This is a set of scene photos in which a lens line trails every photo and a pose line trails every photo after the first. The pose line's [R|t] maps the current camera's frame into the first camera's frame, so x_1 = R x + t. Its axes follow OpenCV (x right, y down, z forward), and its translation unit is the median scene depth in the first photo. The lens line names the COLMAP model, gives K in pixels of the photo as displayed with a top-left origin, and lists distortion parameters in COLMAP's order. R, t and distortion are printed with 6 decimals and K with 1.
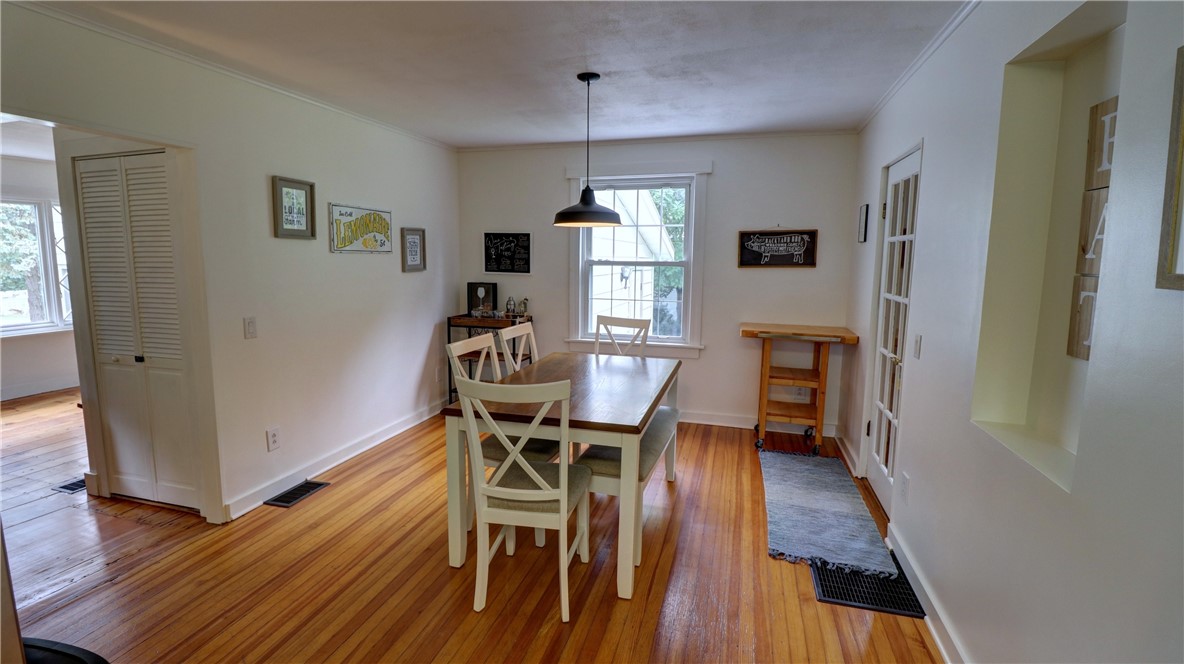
lens RADIAL K [[558.2, 0, 571.2], [0, 558.2, 327.8], [0, 0, 1]] dist [-0.000106, -0.015241]
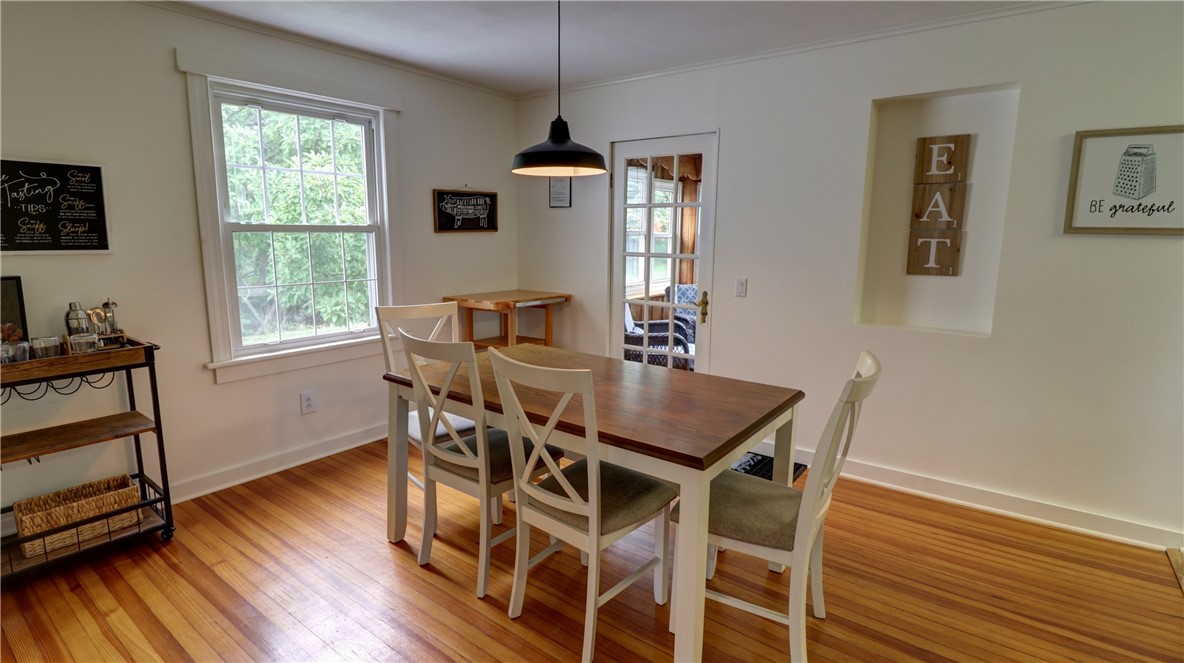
lens RADIAL K [[583.0, 0, 592.0], [0, 583.0, 331.5], [0, 0, 1]] dist [0.000110, -0.000116]
pose [[0.349027, -0.167155, 0.922084, -0.463564], [0.114319, 0.984209, 0.135145, -0.053605], [-0.930114, 0.058242, 0.362624, 0.473014]]
